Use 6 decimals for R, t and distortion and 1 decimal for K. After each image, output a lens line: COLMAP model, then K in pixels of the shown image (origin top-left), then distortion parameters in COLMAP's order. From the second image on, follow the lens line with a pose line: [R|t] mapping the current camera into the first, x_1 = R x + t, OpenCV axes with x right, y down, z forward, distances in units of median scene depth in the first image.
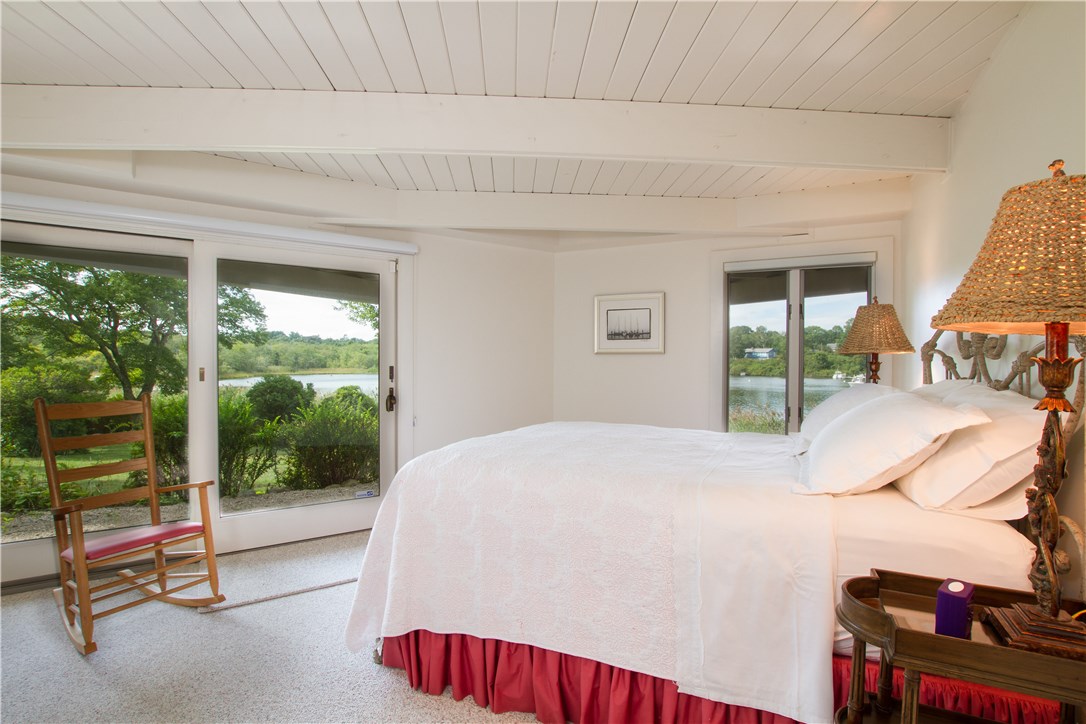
lens RADIAL K [[507.6, 0, 543.8], [0, 507.6, 365.1], [0, 0, 1]] dist [-0.035664, 0.008528]
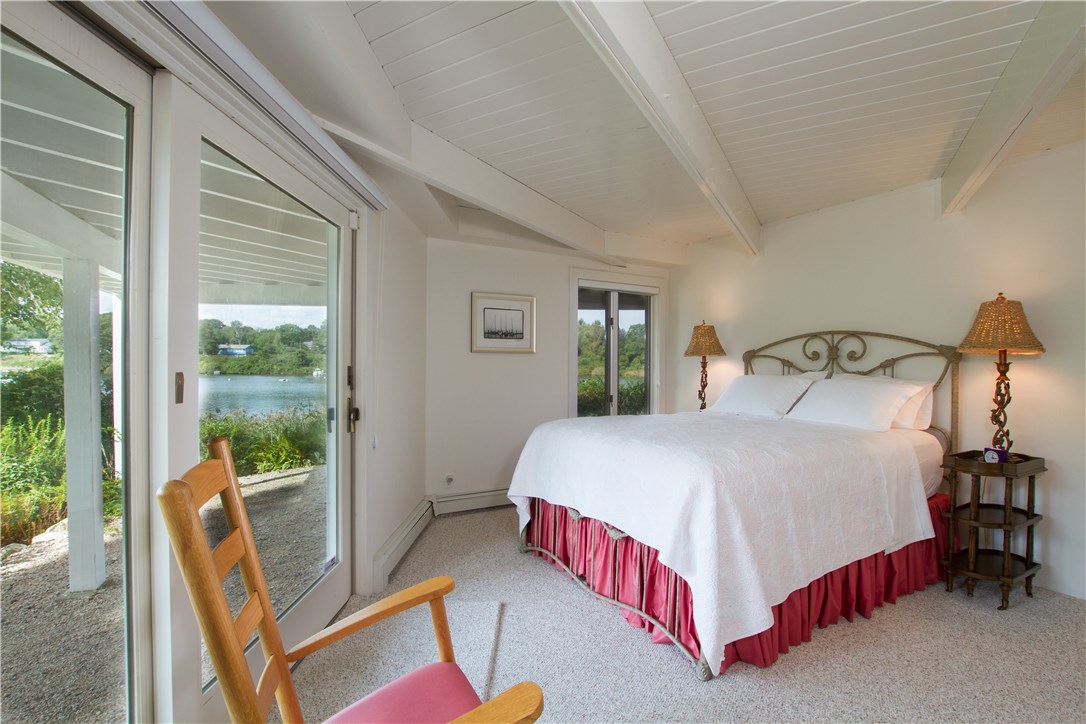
lens RADIAL K [[507.6, 0, 543.8], [0, 507.6, 365.1], [0, 0, 1]] dist [-0.035664, 0.008528]
pose [[0.550653, -0.004257, 0.834723, -0.632602], [-0.000044, 0.999987, 0.005128, -0.002300], [-0.834734, -0.002860, 0.550646, 0.362368]]
